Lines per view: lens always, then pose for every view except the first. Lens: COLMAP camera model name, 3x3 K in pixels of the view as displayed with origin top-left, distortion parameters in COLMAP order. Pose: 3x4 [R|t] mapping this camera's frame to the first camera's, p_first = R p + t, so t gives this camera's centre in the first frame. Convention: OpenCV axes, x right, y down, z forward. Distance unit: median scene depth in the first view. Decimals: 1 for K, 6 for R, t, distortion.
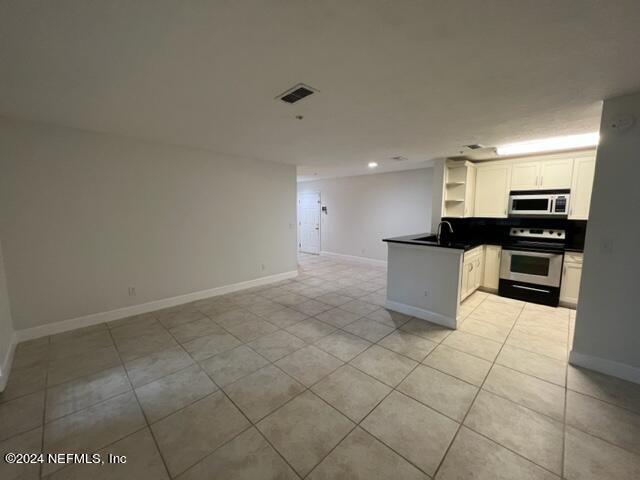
lens RADIAL K [[255.4, 0, 319.2], [0, 255.4, 238.4], [0, 0, 1]] dist [-0.001617, 0.000018]
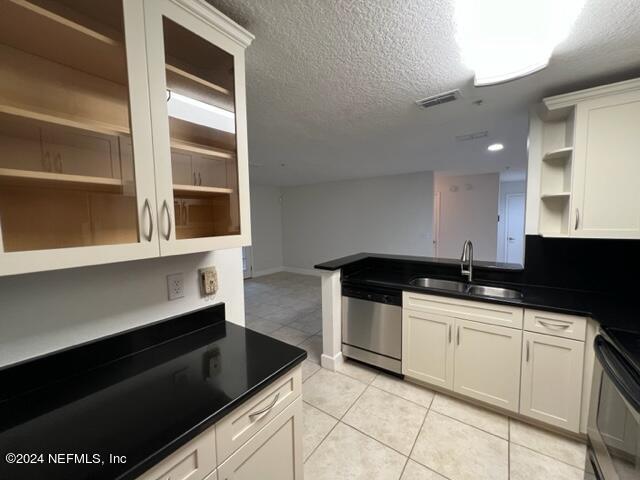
lens RADIAL K [[255.4, 0, 320.5], [0, 255.4, 239.8], [0, 0, 1]] dist [-0.001617, 0.000018]
pose [[0.153235, 0.074589, -0.985371, 1.048767], [-0.094597, 0.993675, 0.060507, -0.077083], [0.983652, 0.083941, 0.159322, 0.664626]]
